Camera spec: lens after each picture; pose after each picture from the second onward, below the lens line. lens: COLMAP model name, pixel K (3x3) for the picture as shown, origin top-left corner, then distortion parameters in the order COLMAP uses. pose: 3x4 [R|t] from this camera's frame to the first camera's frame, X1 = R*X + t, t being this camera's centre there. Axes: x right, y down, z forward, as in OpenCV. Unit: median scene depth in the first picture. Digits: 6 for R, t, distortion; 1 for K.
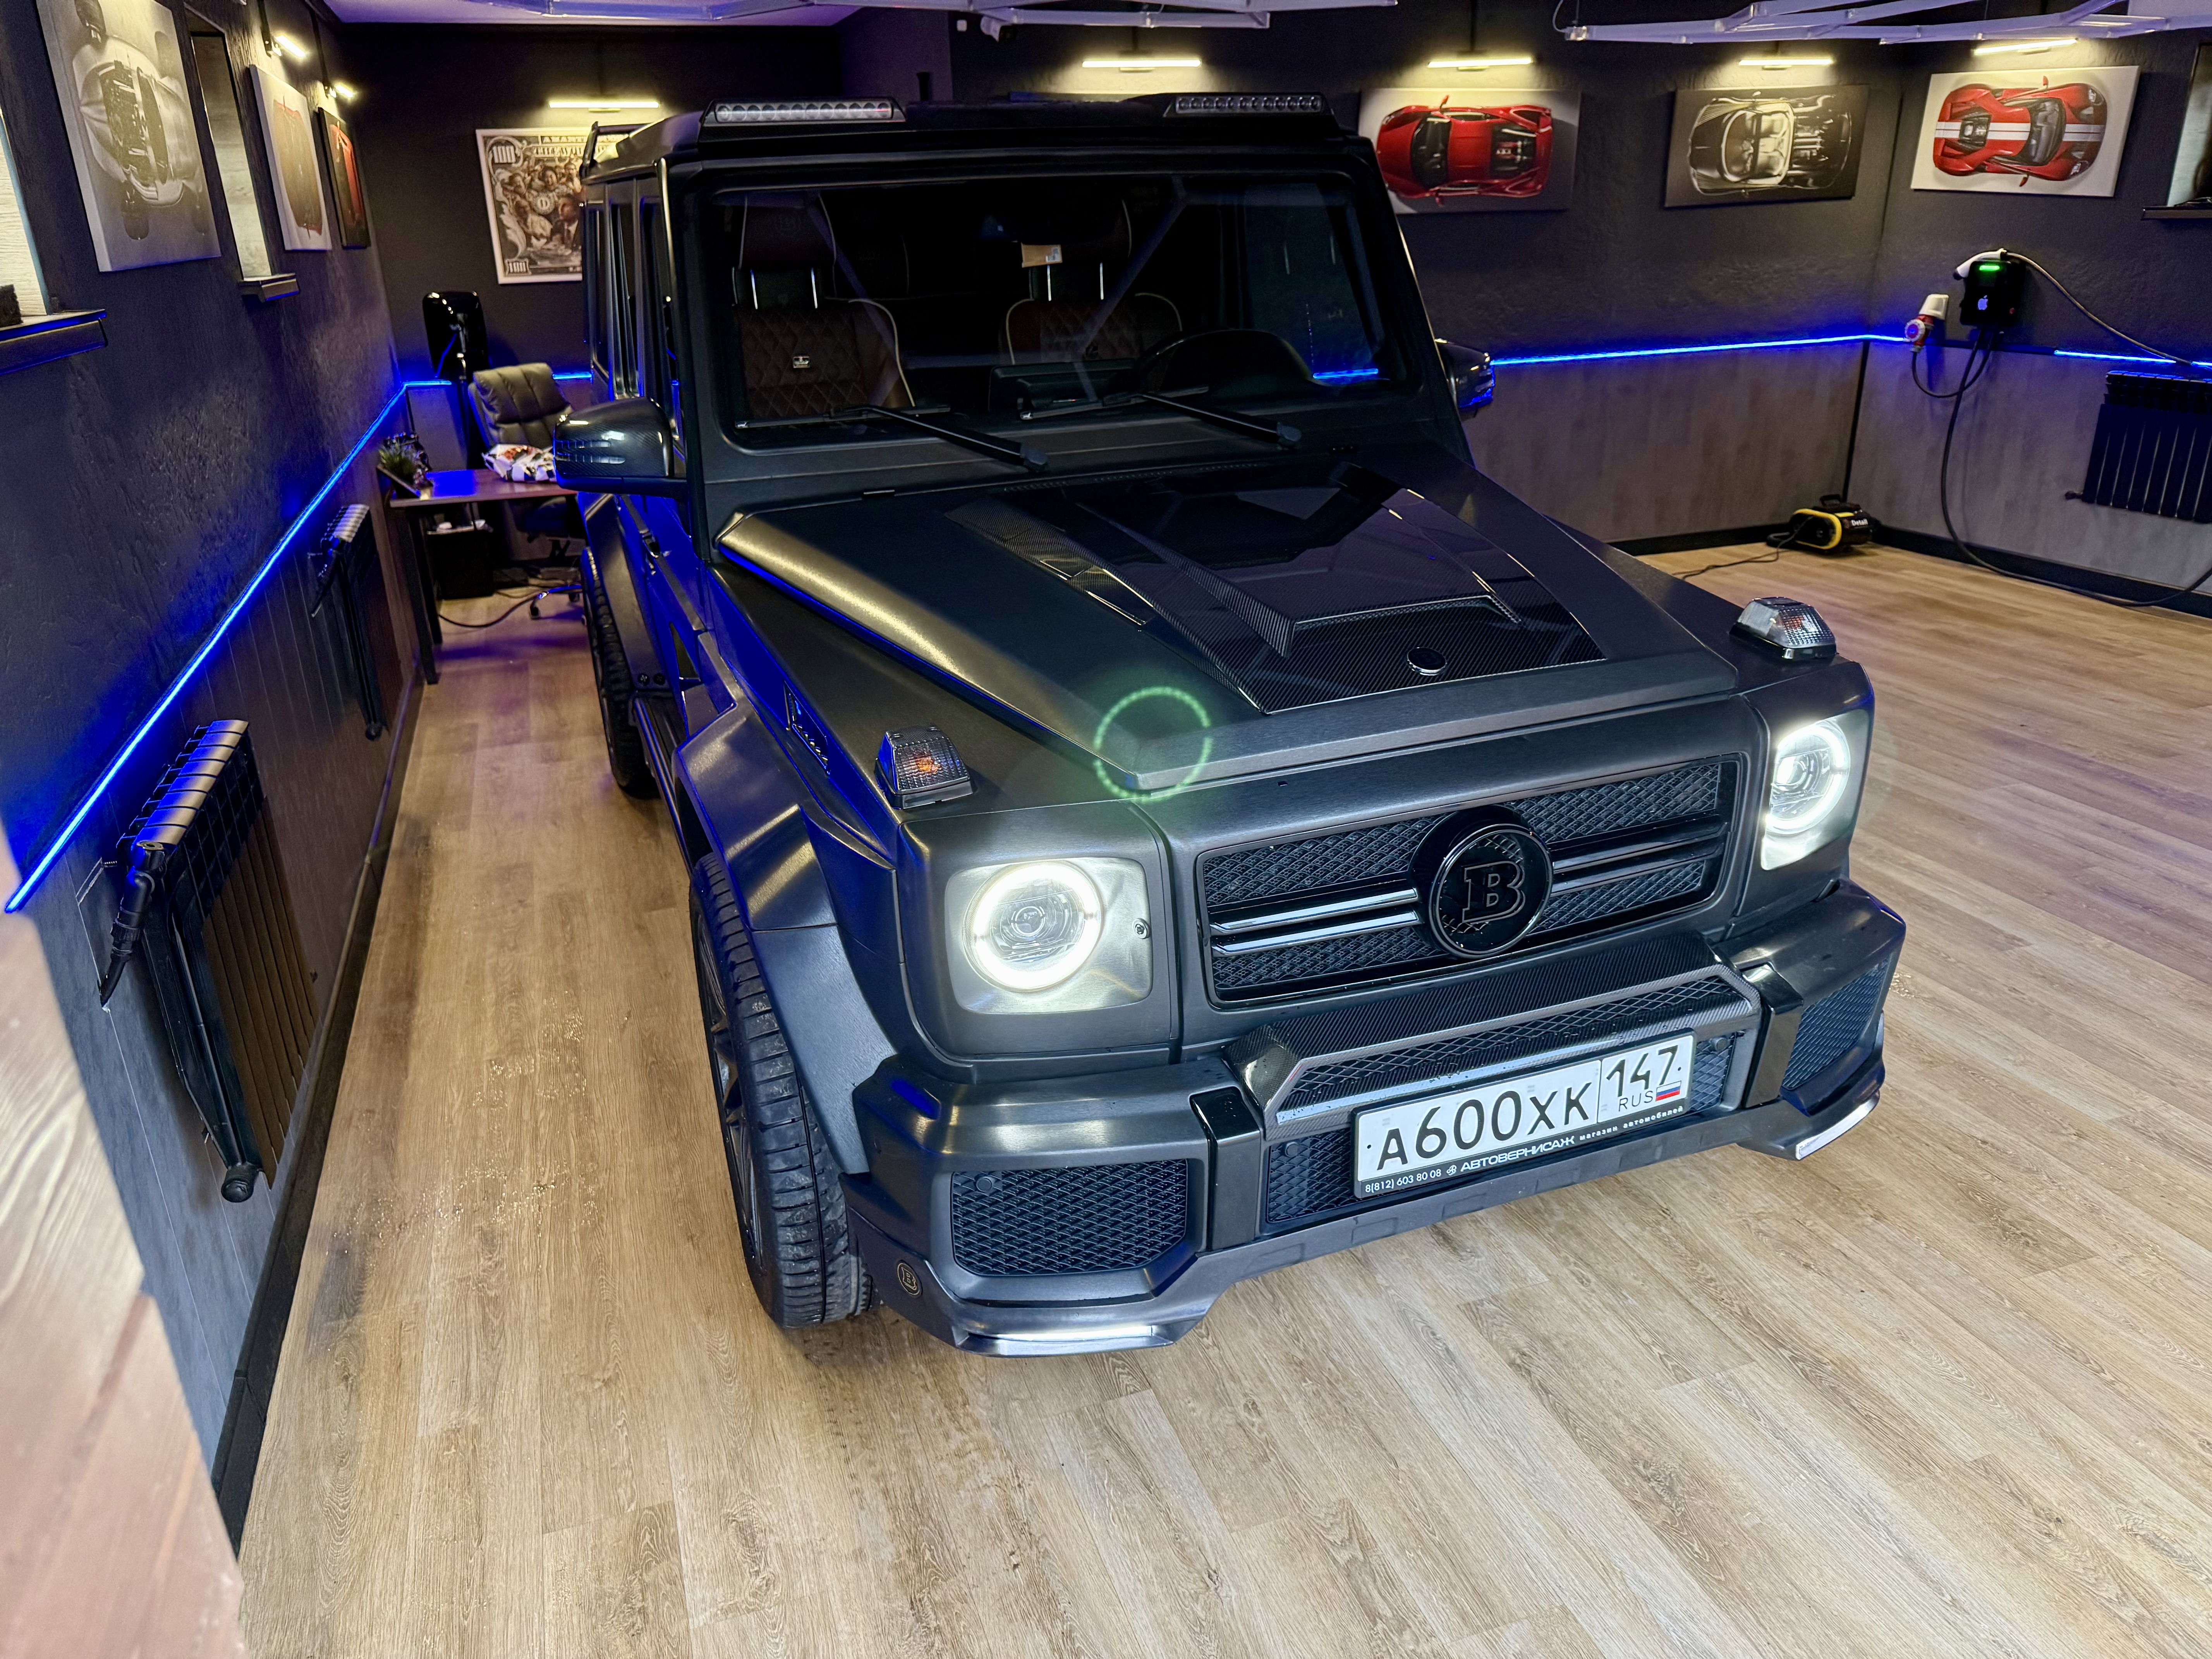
lens RADIAL K [[1553.8, 0, 1119.8], [0, 1553.8, 826.2], [0, 0, 1]] dist [0.032439, -0.025069]
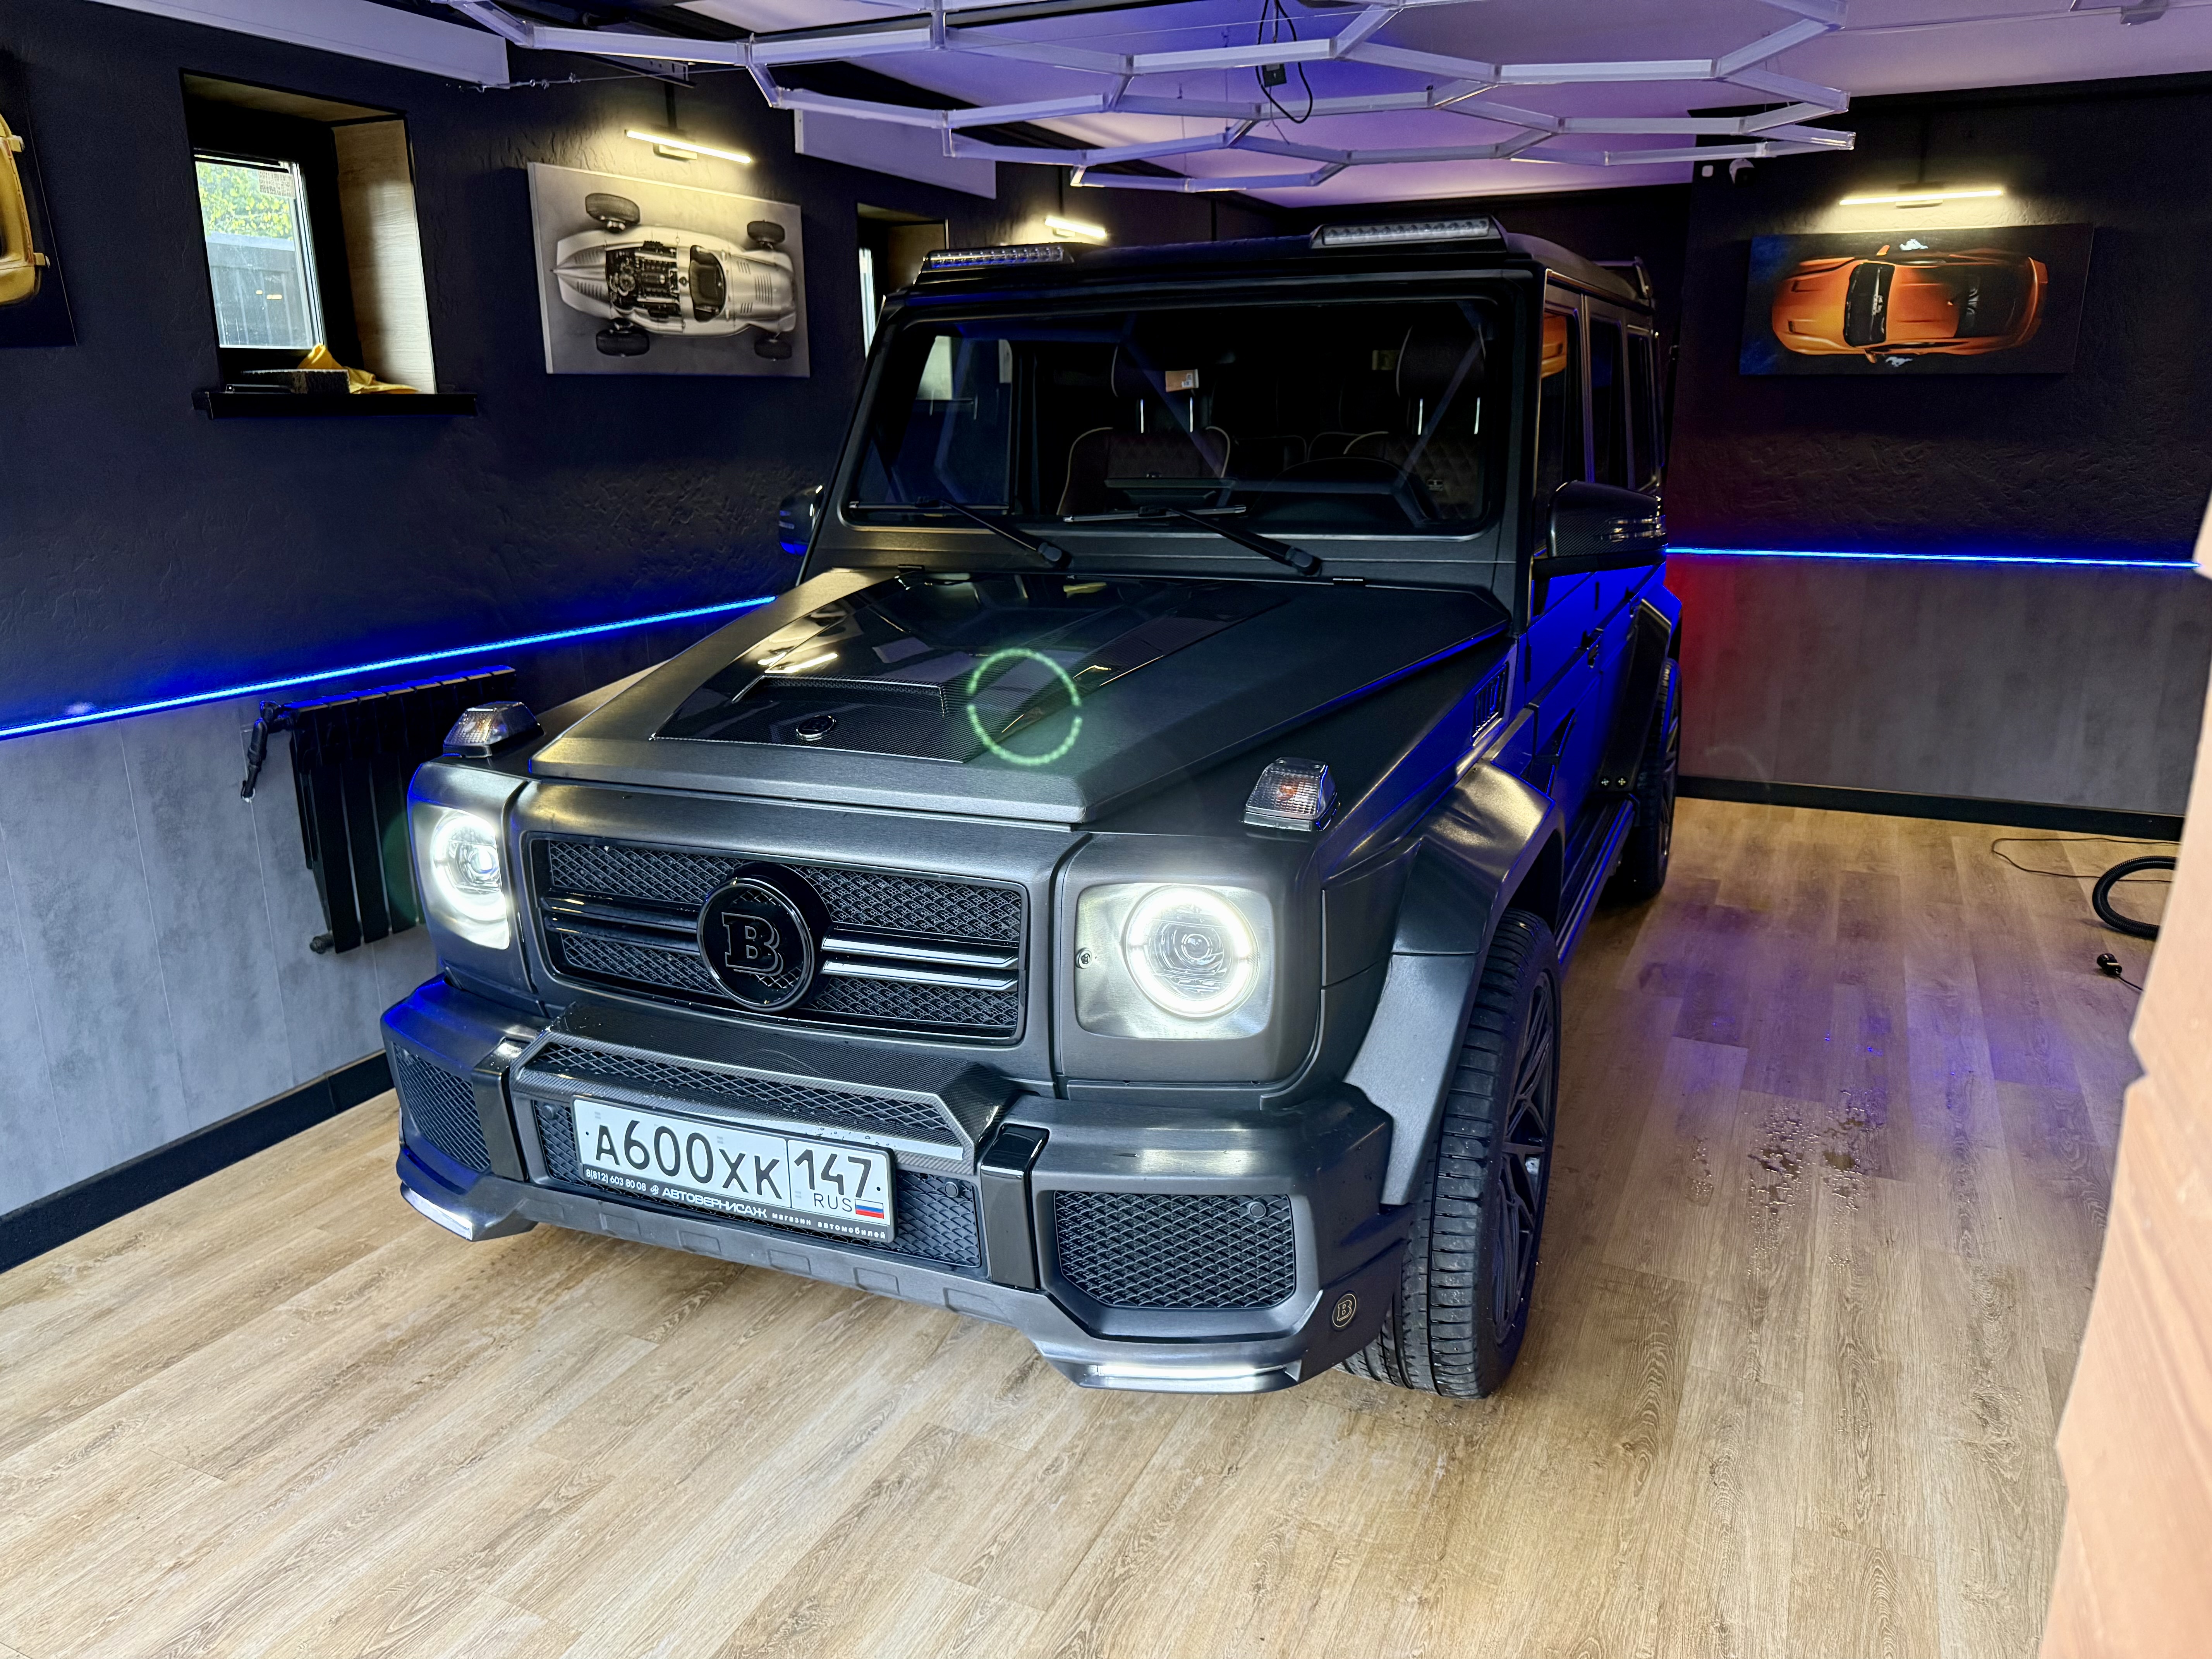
lens RADIAL K [[1574.3, 0, 1128.6], [0, 1574.3, 815.3], [0, 0, 1]] dist [0.065338, -0.124520]
pose [[0.725779, 0.192075, -0.660569, 0.946786], [-0.260235, 0.965531, -0.005175, -0.087882], [0.636806, 0.175660, 0.750748, 0.300750]]
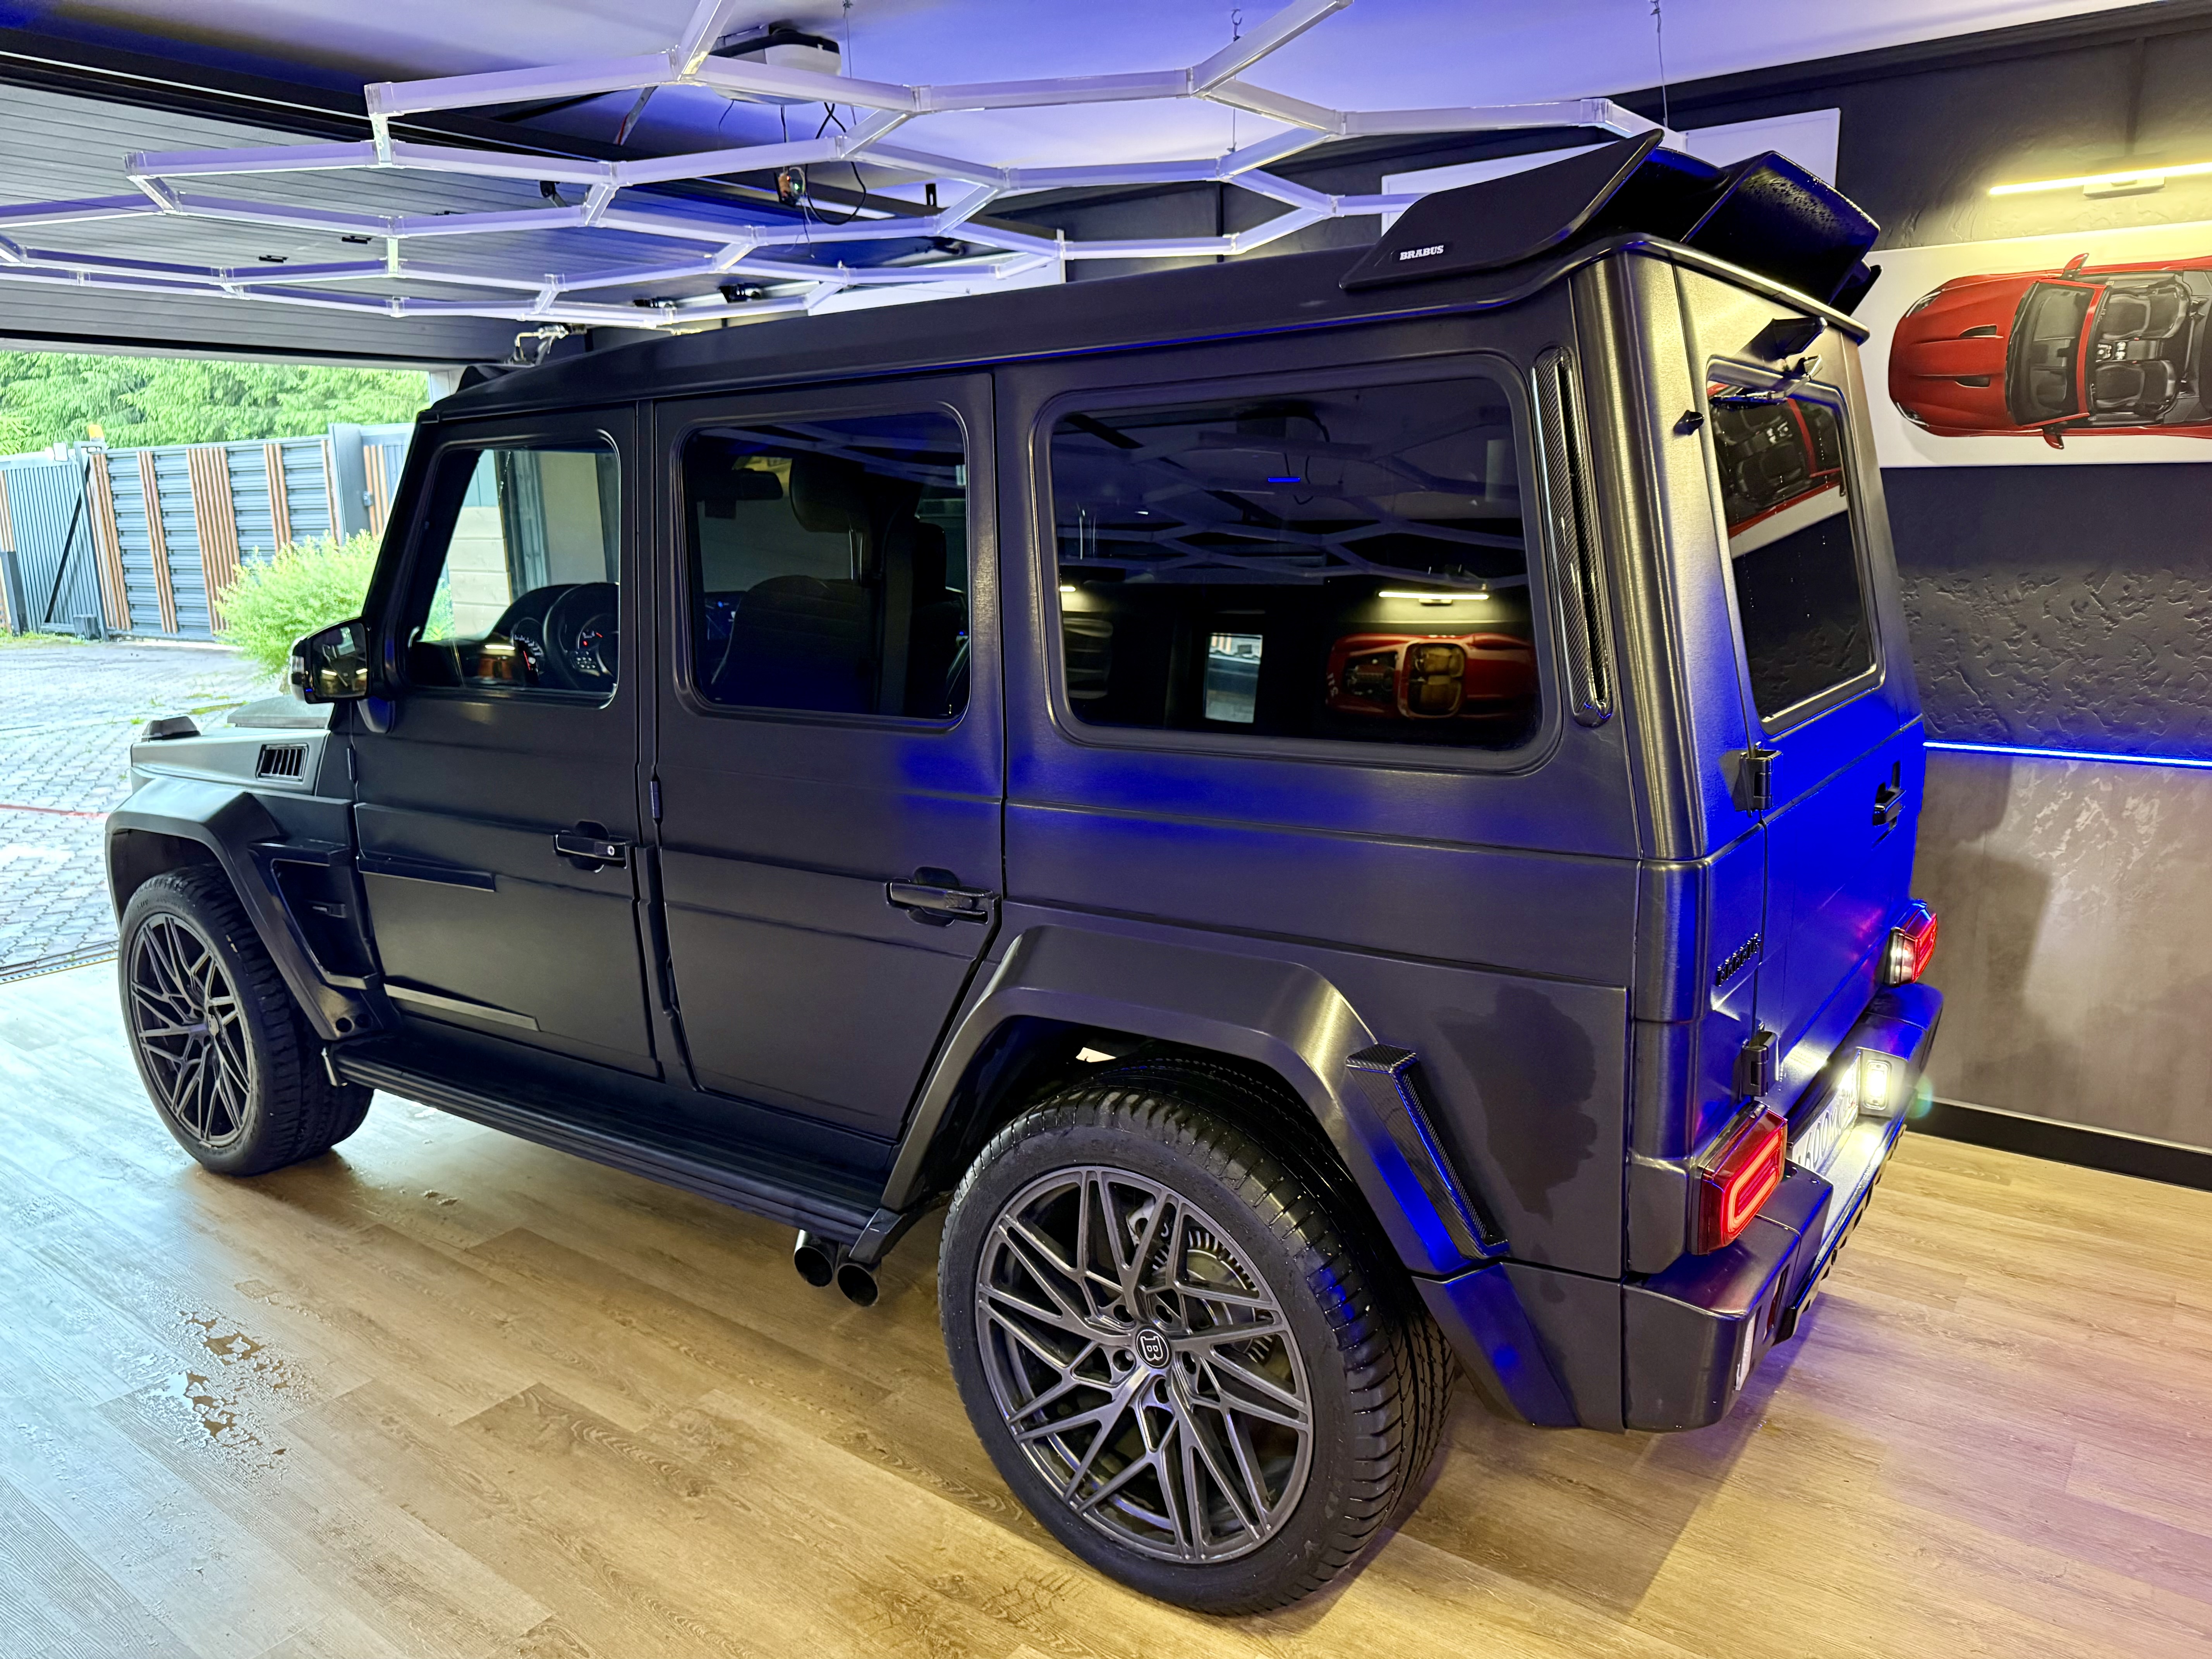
lens RADIAL K [[1579.9, 0, 1113.4], [0, 1579.9, 829.3], [0, 0, 1]] dist [0.029955, -0.055797]
pose [[-0.830073, 0.154985, -0.535685, 0.526363], [-0.162782, 0.851425, 0.498575, -1.103646], [0.533367, 0.501054, -0.681516, 2.871440]]
